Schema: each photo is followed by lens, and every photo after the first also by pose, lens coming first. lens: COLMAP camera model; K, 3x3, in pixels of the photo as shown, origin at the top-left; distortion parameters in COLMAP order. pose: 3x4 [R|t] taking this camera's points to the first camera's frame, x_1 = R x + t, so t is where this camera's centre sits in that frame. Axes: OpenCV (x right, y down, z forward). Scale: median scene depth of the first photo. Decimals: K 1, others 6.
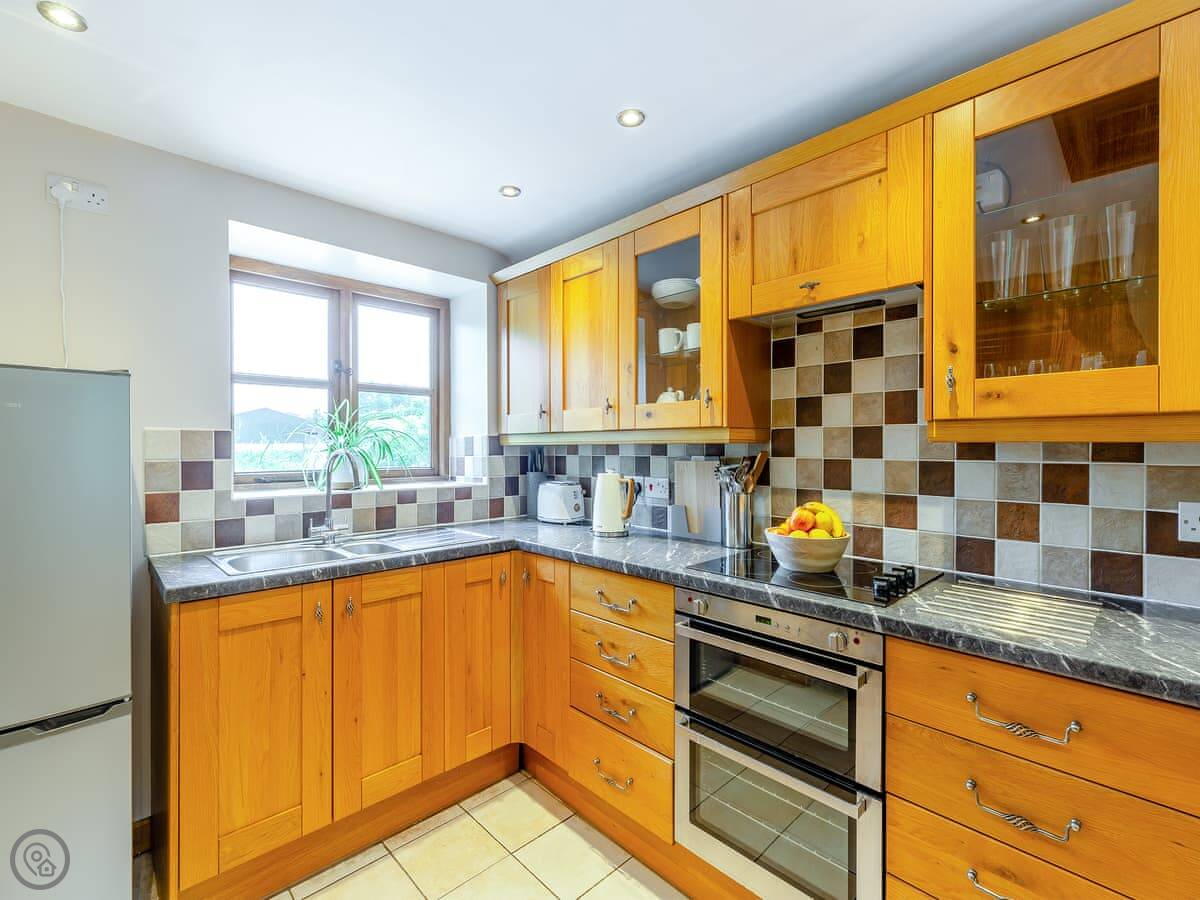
lens RADIAL K [[531.0, 0, 600.0], [0, 531.0, 450.0], [0, 0, 1]] dist [0.004337, 0.000340]
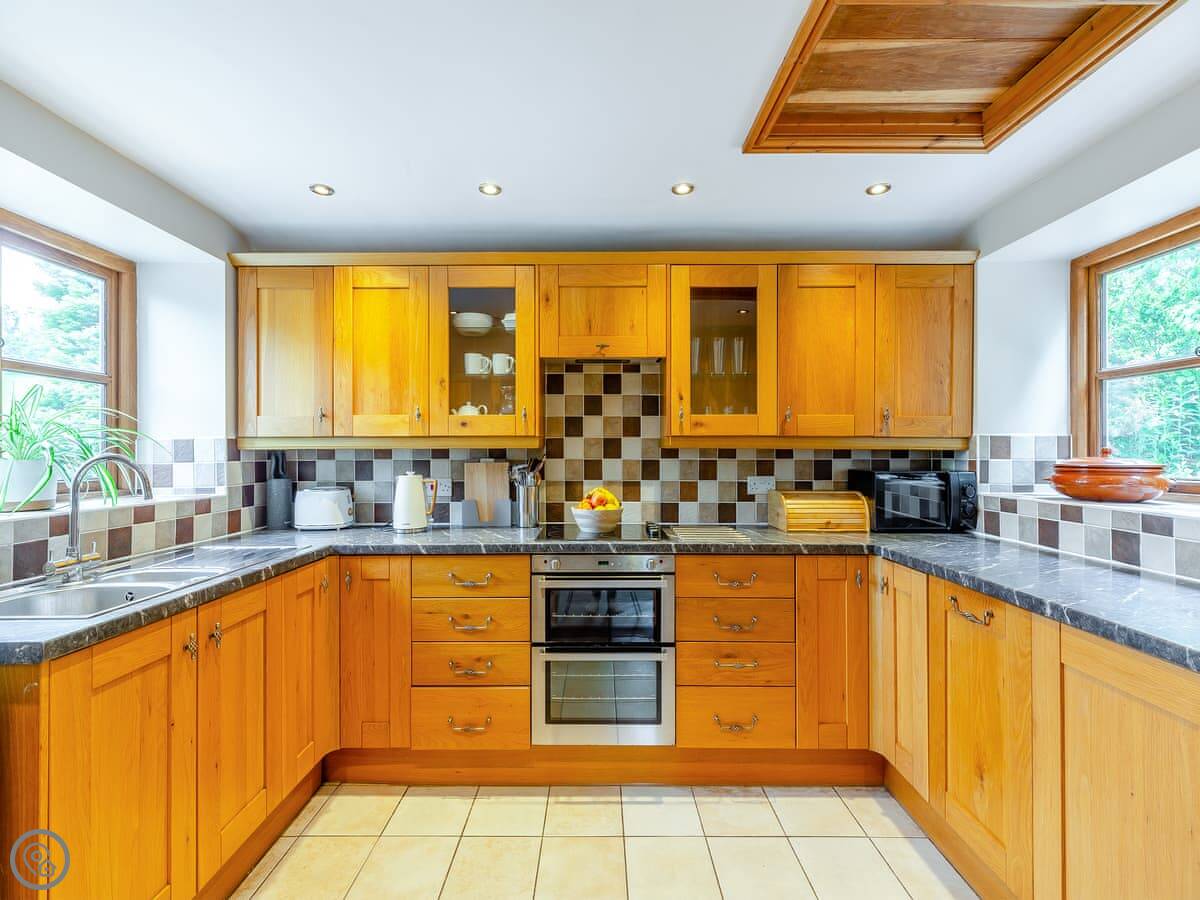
lens RADIAL K [[523.2, 0, 596.7], [0, 523.2, 452.0], [0, 0, 1]] dist [0.004068, 0.000316]
pose [[0.704163, 0.000214, 0.710038, -0.571389], [0.005404, 0.999969, -0.005661, 0.004614], [-0.710018, 0.007823, 0.704140, -0.041387]]
